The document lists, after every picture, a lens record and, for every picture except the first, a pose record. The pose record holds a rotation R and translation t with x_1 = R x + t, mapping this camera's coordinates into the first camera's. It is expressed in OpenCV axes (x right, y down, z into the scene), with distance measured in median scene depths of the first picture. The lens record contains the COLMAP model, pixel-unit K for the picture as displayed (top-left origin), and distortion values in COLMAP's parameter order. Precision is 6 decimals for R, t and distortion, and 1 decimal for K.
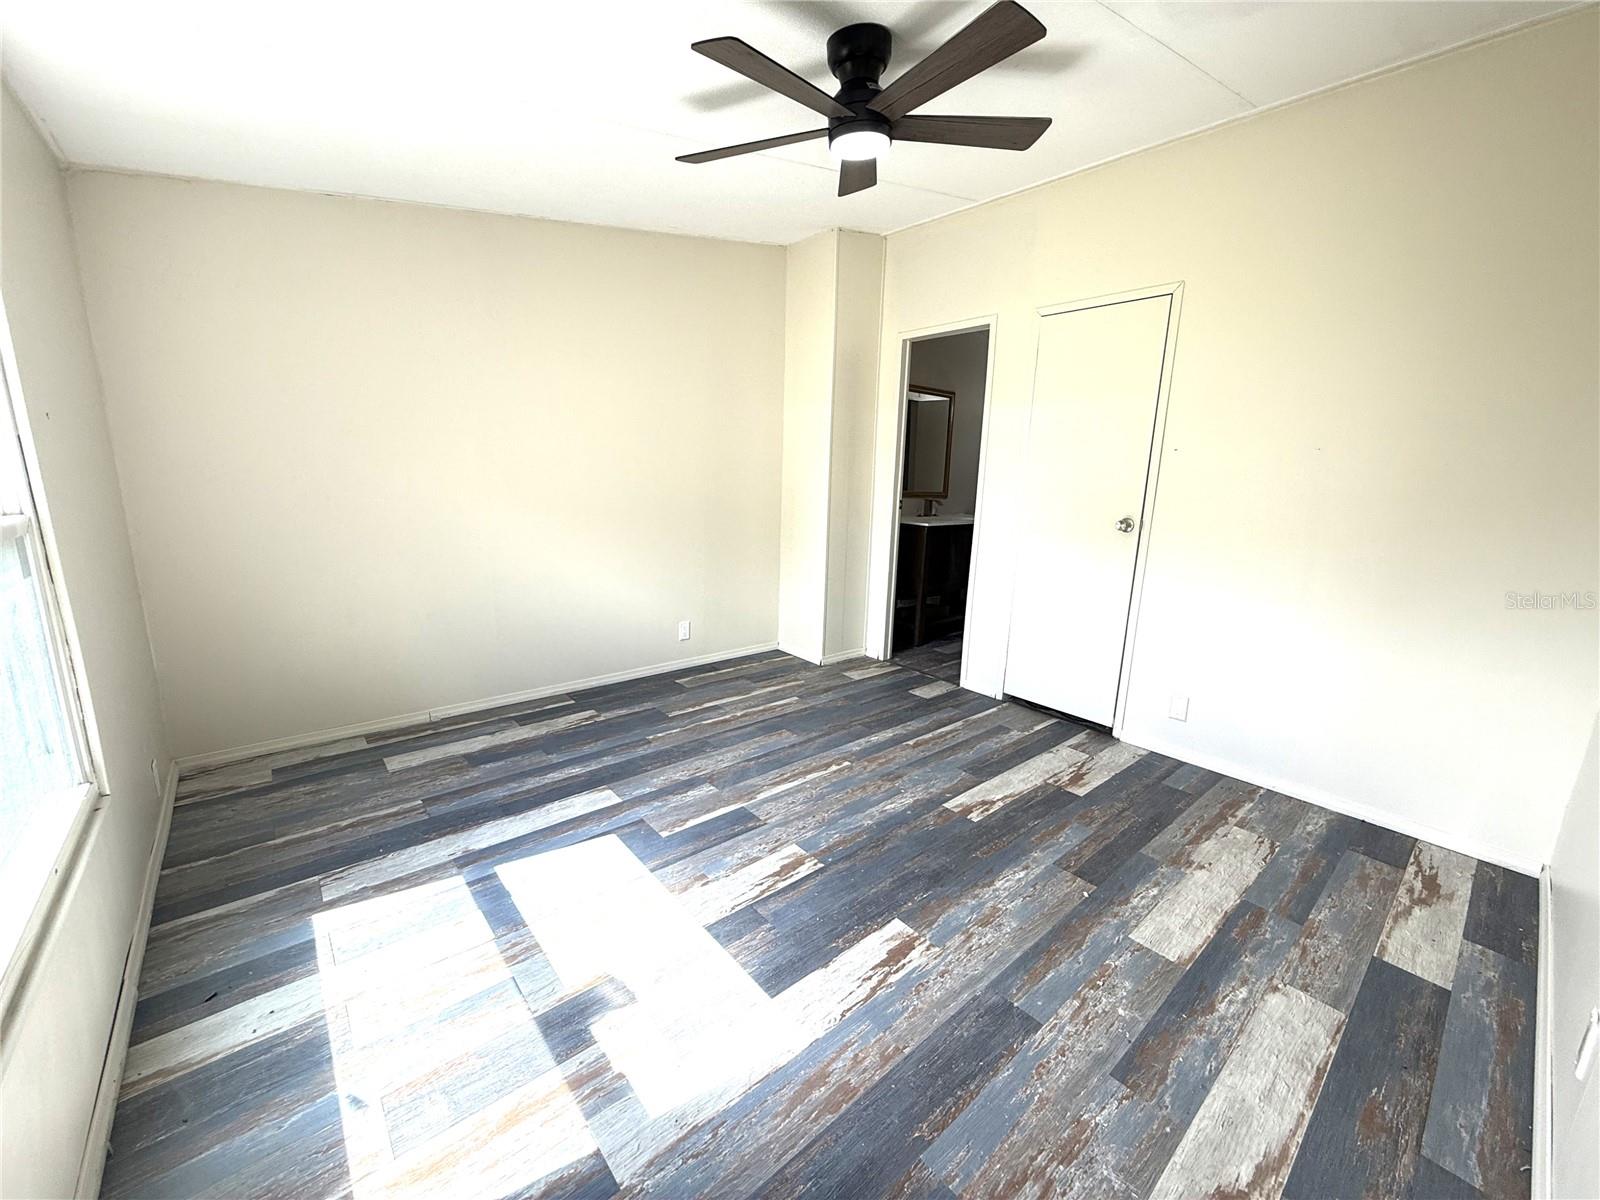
lens RADIAL K [[637.8, 0, 800.0], [0, 637.8, 600.0], [0, 0, 1]] dist [0.003350, 0.000265]
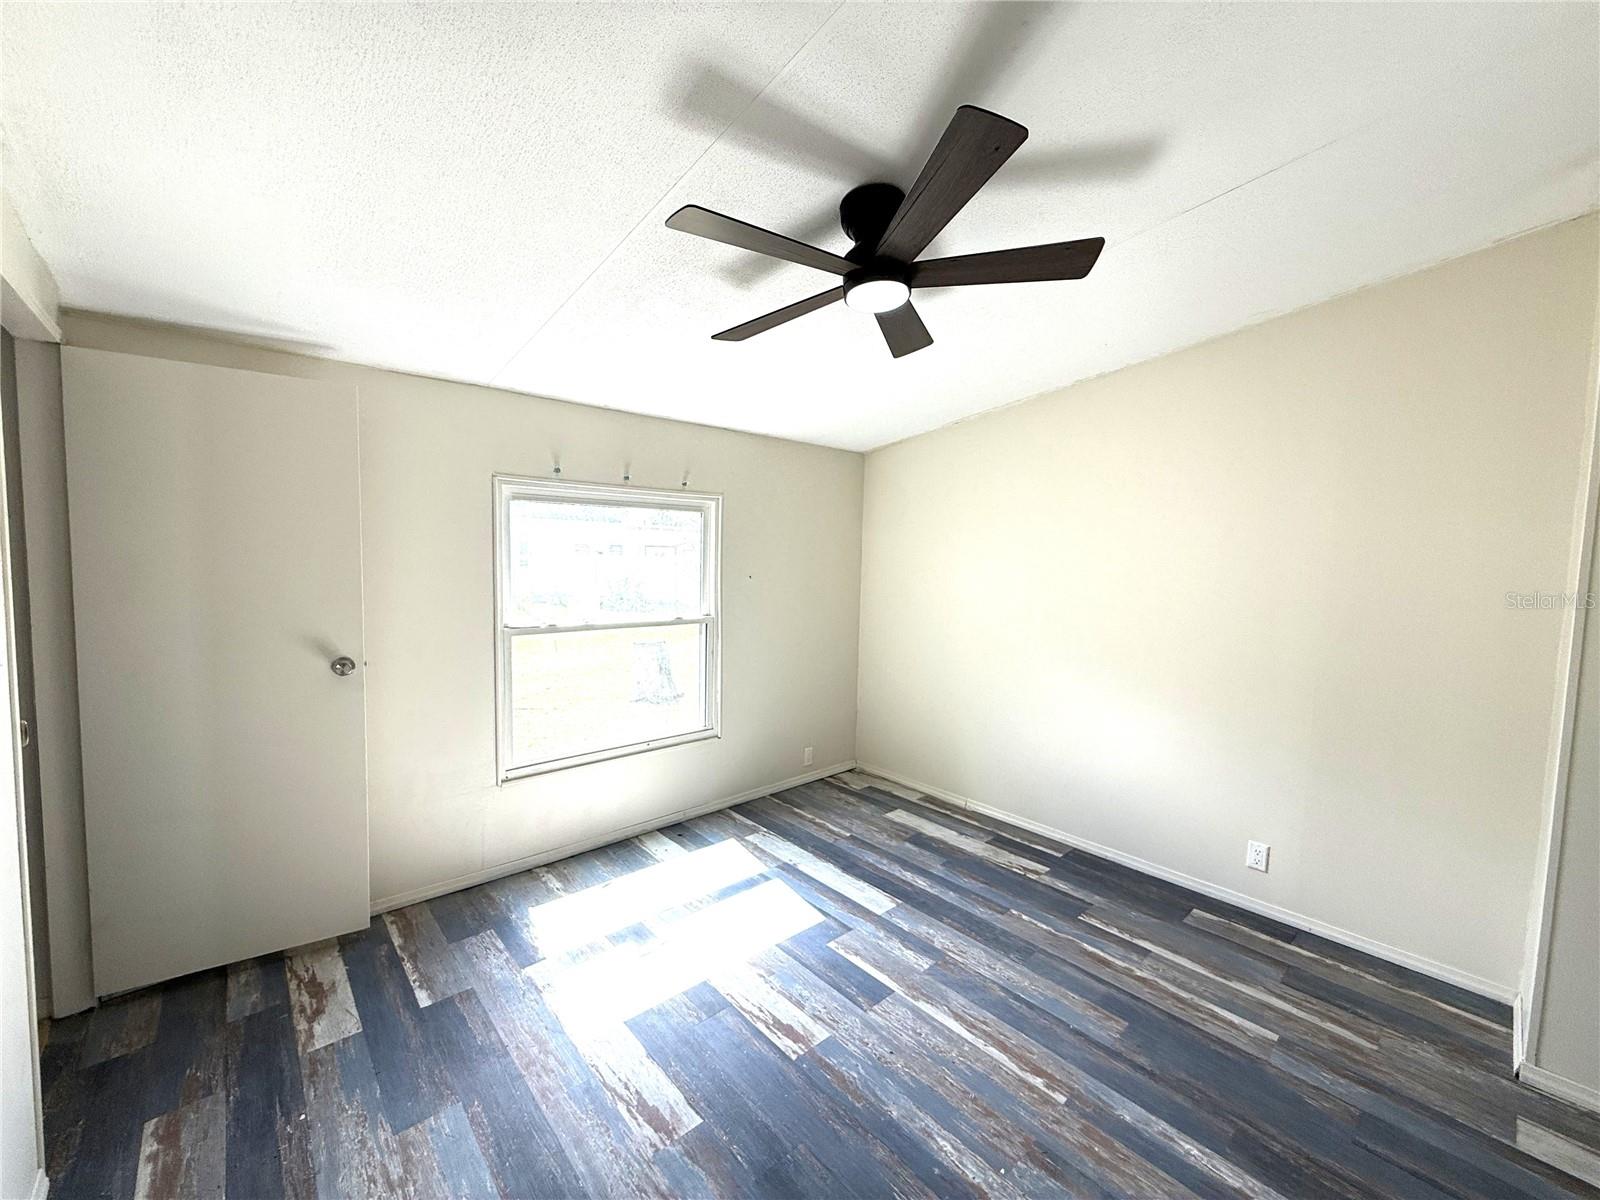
lens RADIAL K [[637.8, 0, 800.0], [0, 637.8, 600.0], [0, 0, 1]] dist [0.003350, 0.000265]
pose [[0.020267, 0.042101, -0.998908, 0.714296], [-0.227832, 0.973020, 0.036388, -0.196248], [0.973490, 0.226846, 0.029312, 0.654835]]
